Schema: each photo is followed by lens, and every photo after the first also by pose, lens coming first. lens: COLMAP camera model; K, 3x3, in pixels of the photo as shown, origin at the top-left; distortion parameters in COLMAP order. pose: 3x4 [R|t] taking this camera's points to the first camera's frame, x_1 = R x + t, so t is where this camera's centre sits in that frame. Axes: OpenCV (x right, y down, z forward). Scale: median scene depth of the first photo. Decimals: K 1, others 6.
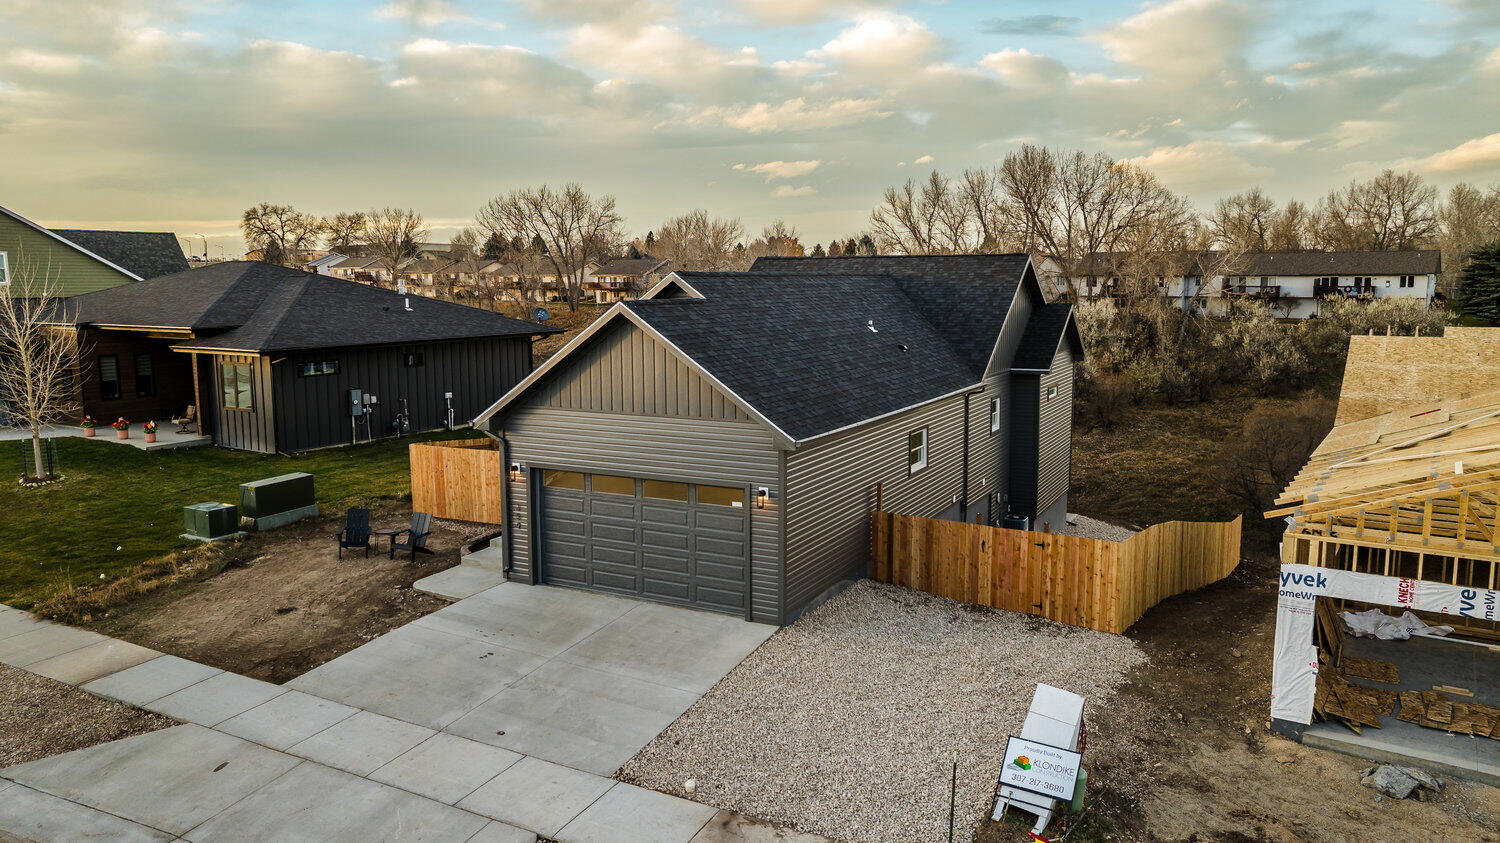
lens RADIAL K [[1063.4, 0, 750.0], [0, 1063.4, 421.5], [0, 0, 1]] dist [-0.048055, 0.060613]
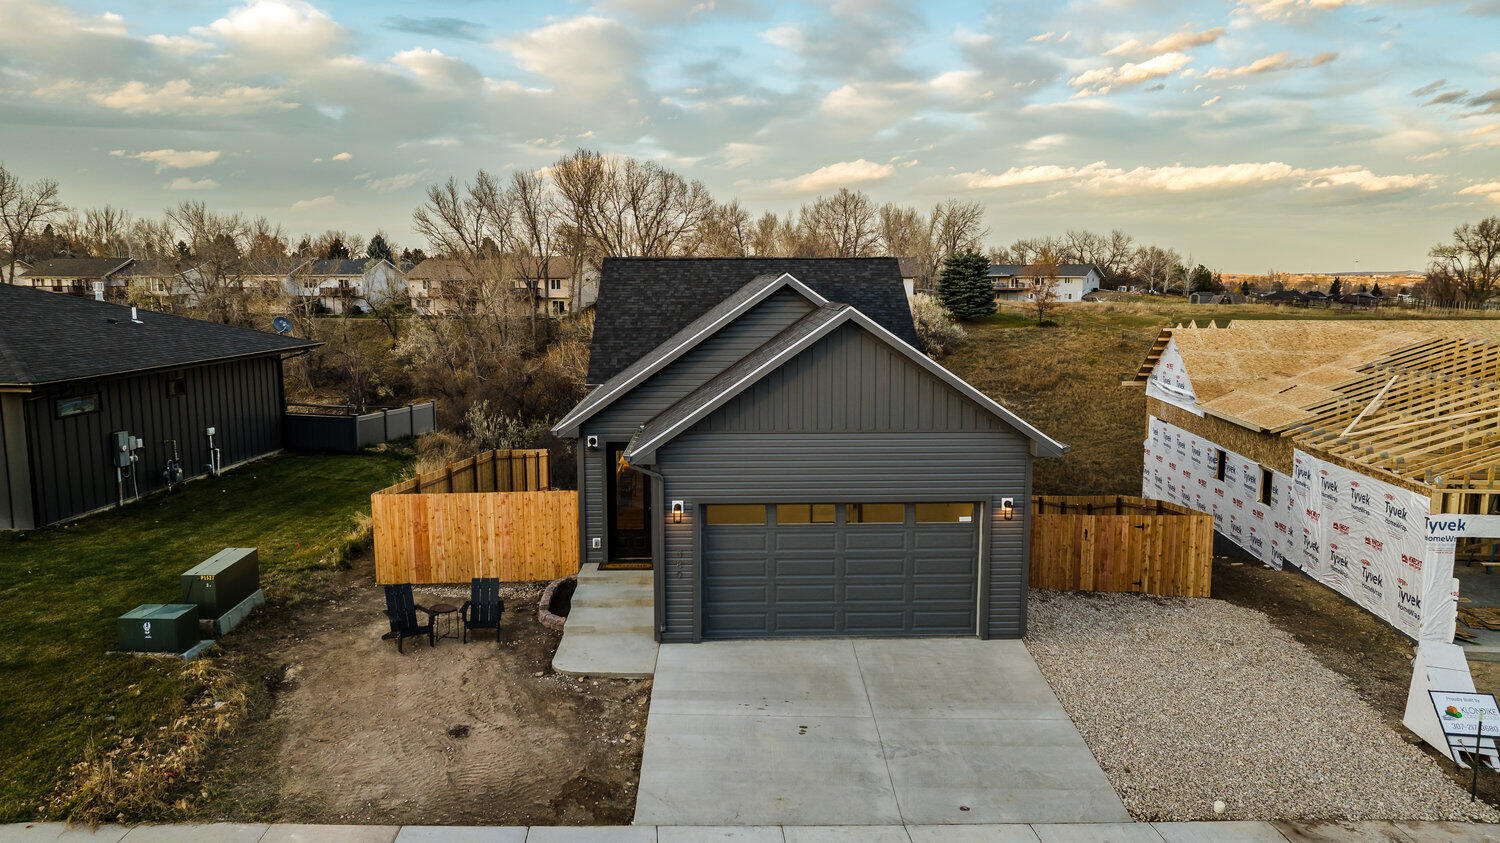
lens RADIAL K [[1065.7, 0, 750.0], [0, 1065.7, 421.5], [0, 0, 1]] dist [-0.045164, 0.058129]
pose [[0.867426, -0.063044, 0.493555, -0.611900], [0.064684, 0.997811, 0.013773, -0.032111], [-0.493343, 0.019978, 0.869605, 0.257753]]
